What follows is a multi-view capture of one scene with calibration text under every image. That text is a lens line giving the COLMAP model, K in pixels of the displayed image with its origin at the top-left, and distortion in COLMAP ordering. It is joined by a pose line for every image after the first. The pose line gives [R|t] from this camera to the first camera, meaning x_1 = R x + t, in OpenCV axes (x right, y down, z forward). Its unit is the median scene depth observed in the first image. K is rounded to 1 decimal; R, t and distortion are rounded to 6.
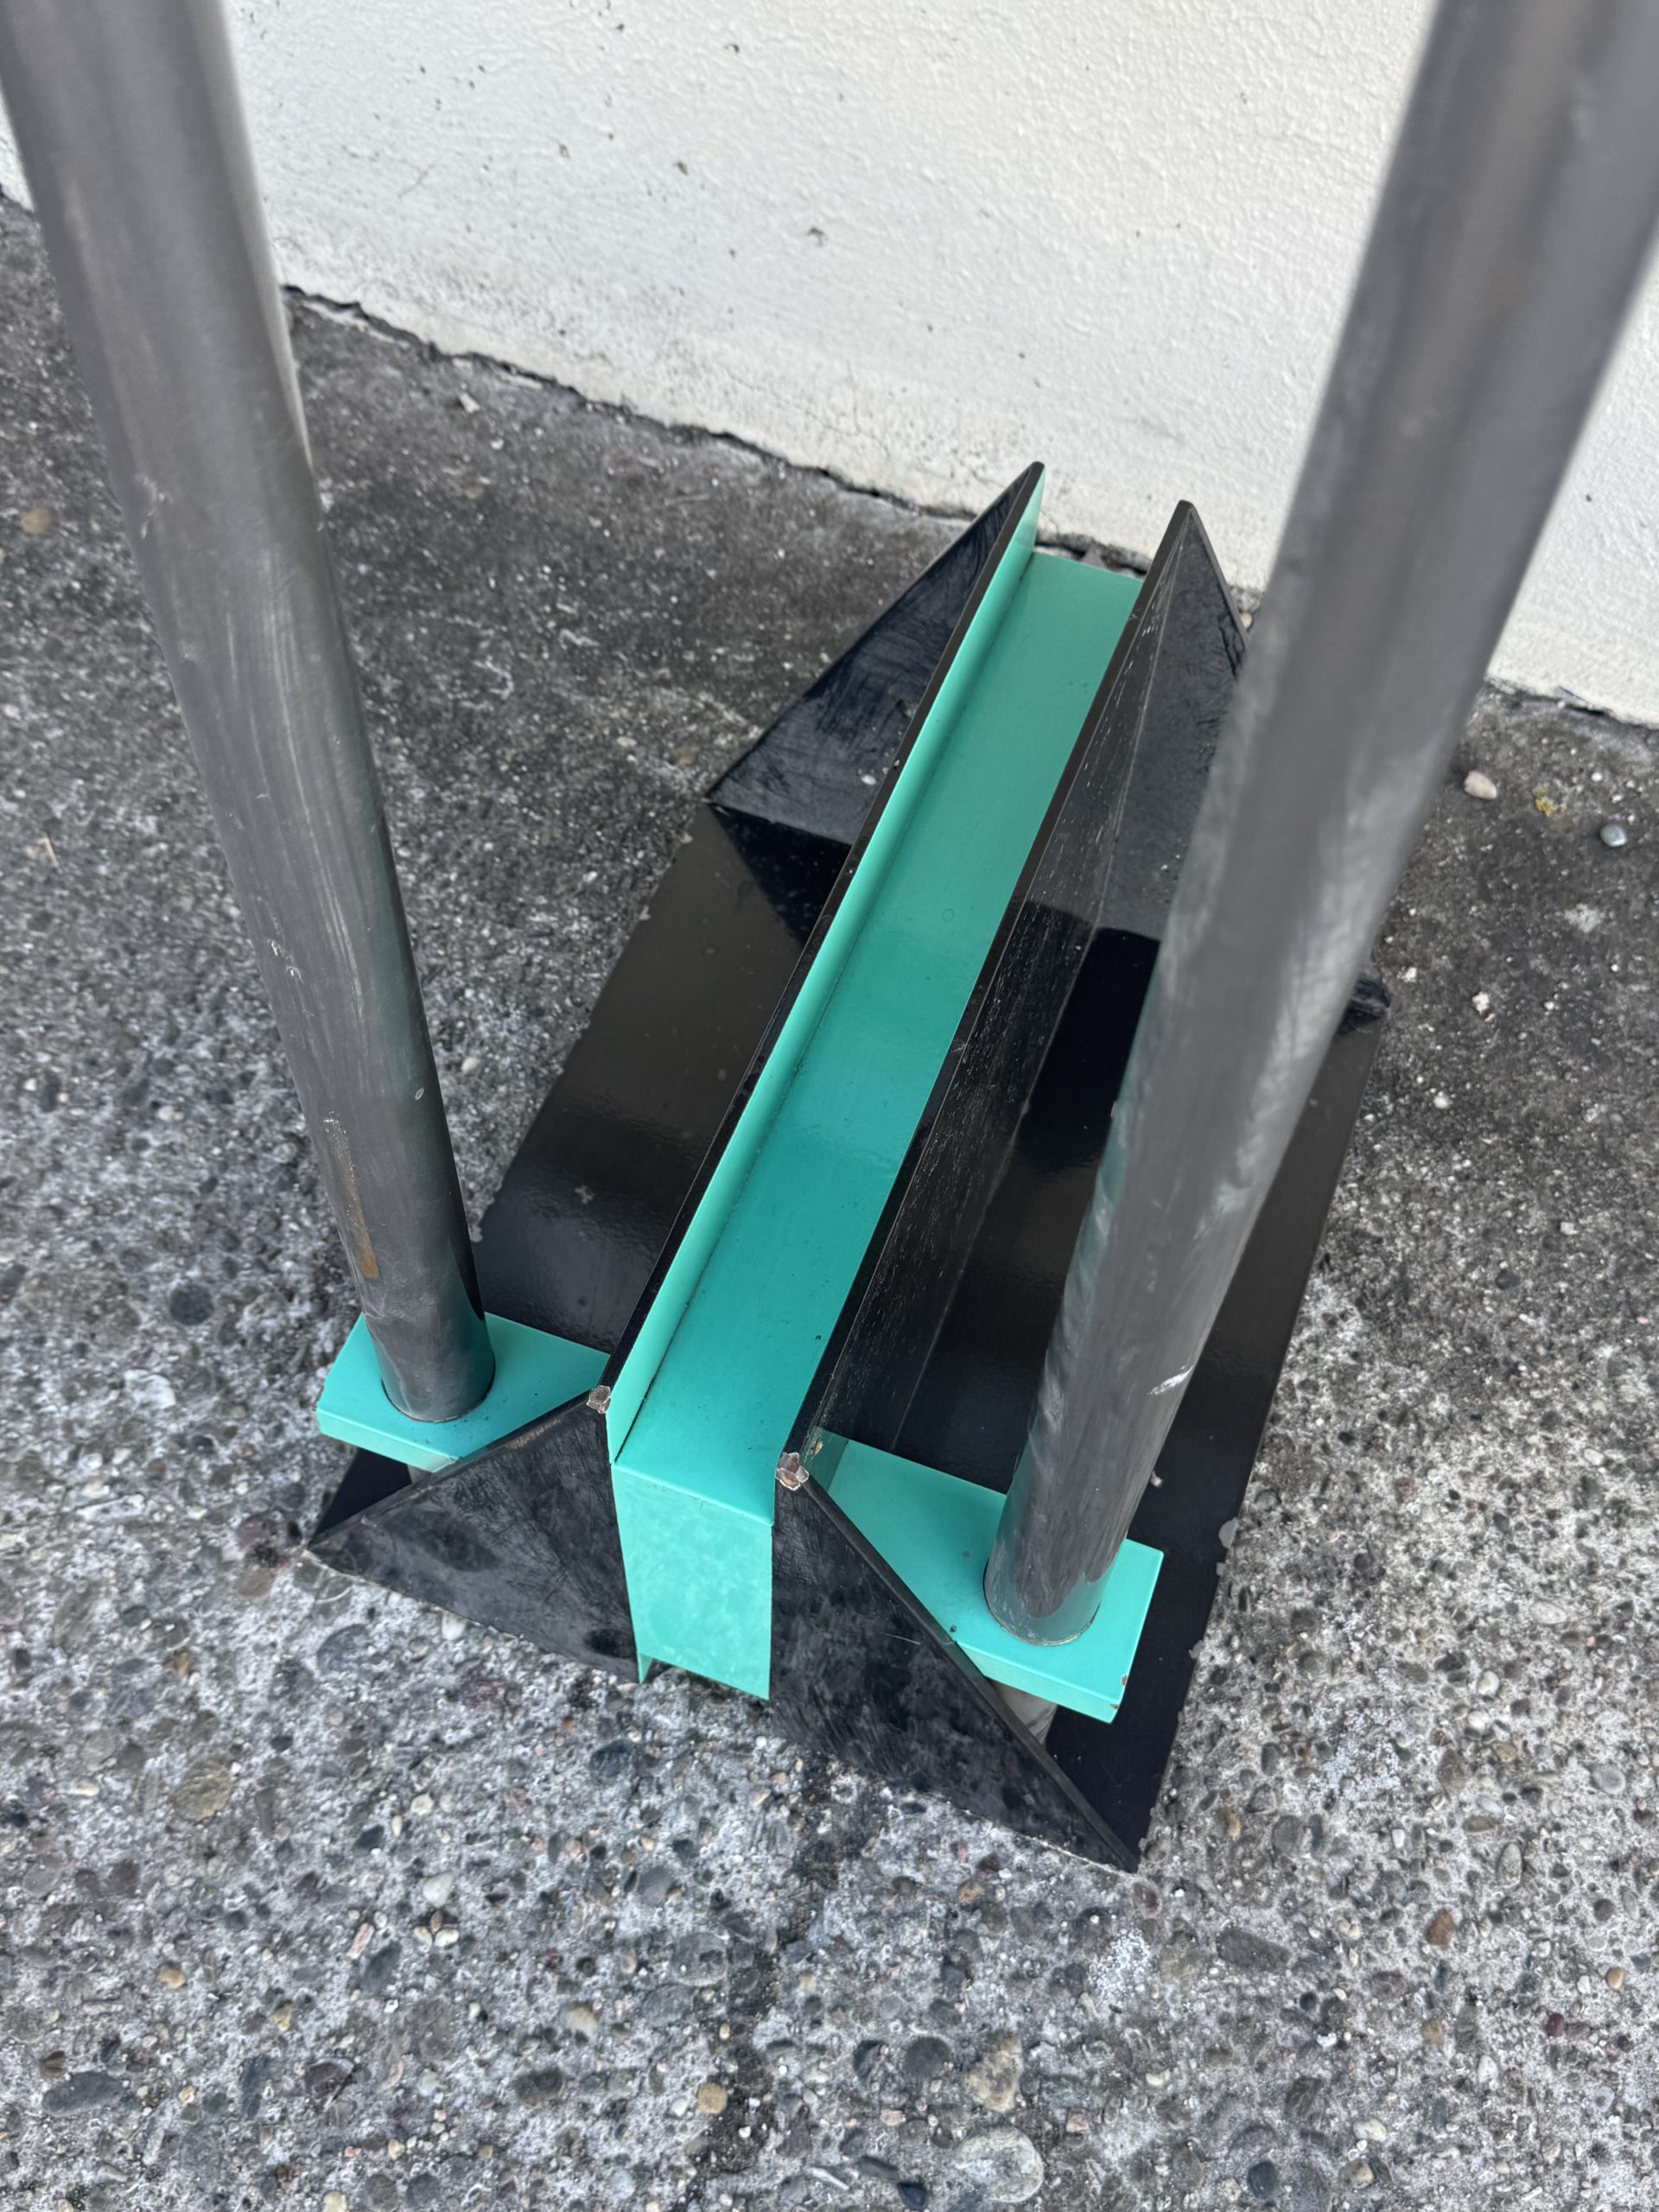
lens RADIAL K [[2233.5, 0, 829.5], [0, 2233.5, 1106.0], [0, 0, 1]] dist [0.217926, -0.585312]
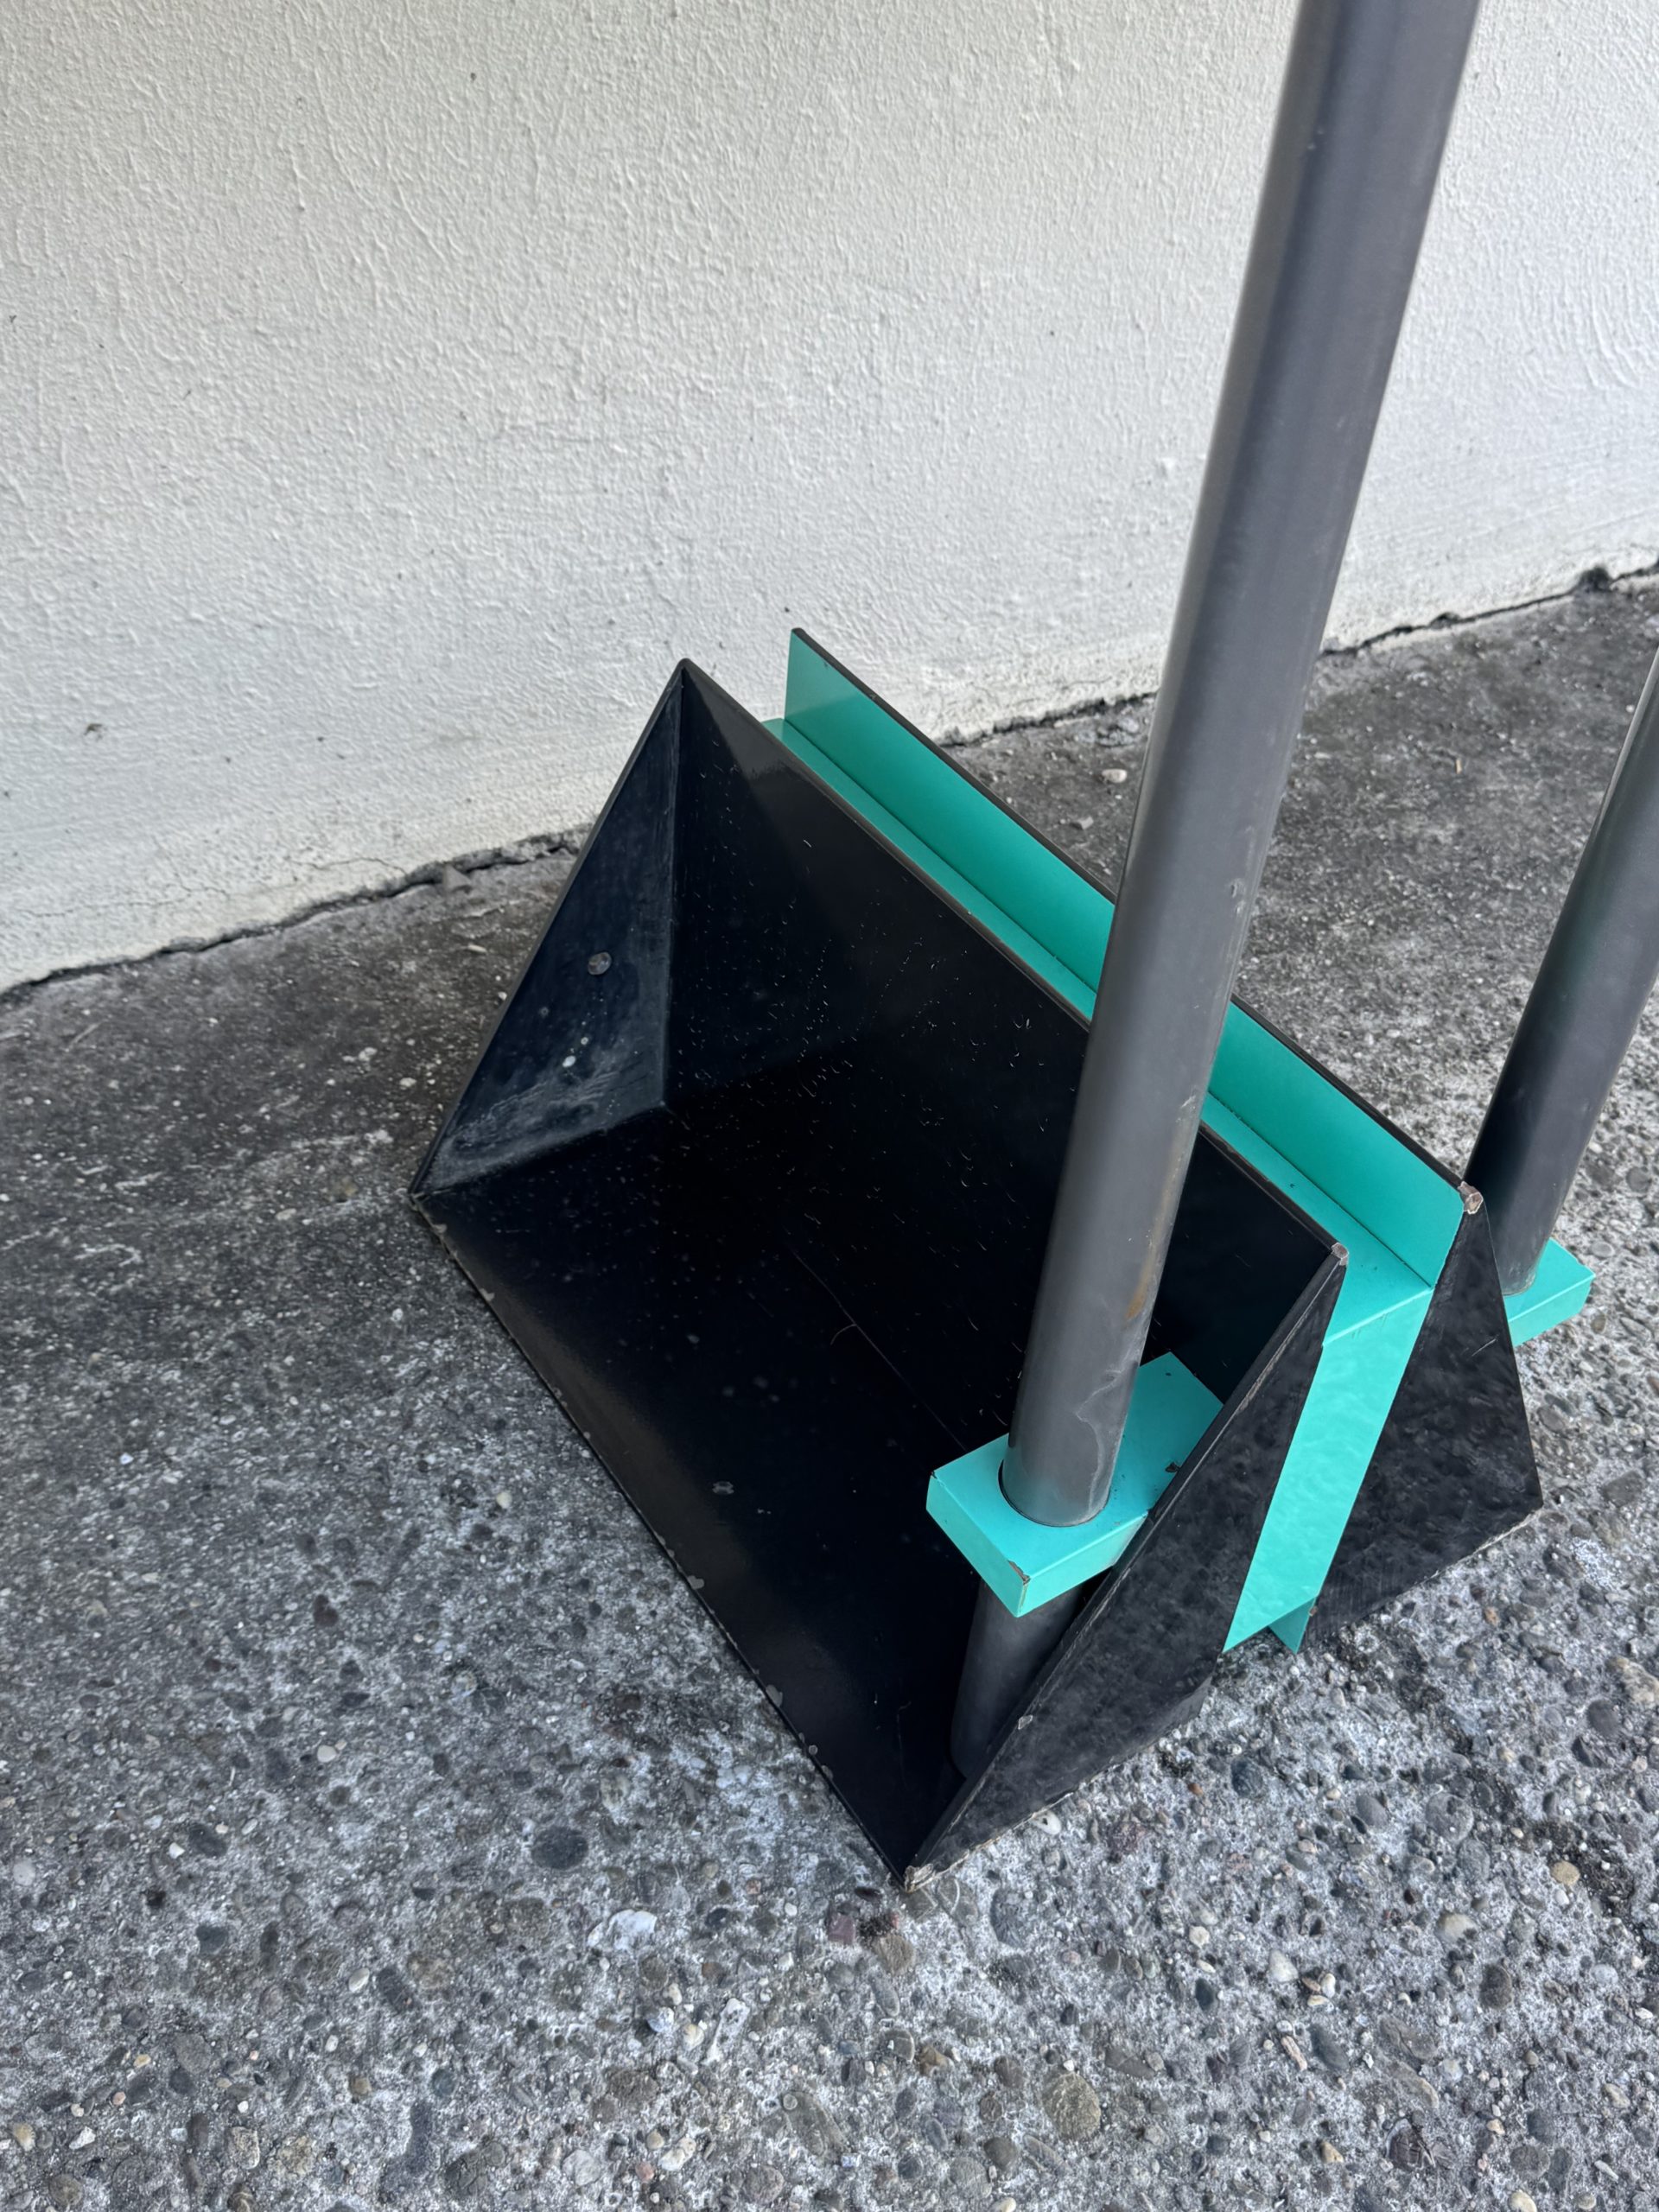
lens RADIAL K [[2235.3, 0, 829.5], [0, 2235.3, 1106.0], [0, 0, 1]] dist [0.152547, -0.358734]
pose [[0.571902, -0.514119, 0.639226, -0.712650], [0.651209, 0.758405, 0.027350, -0.096390], [-0.498853, 0.400628, 0.768533, 0.180148]]
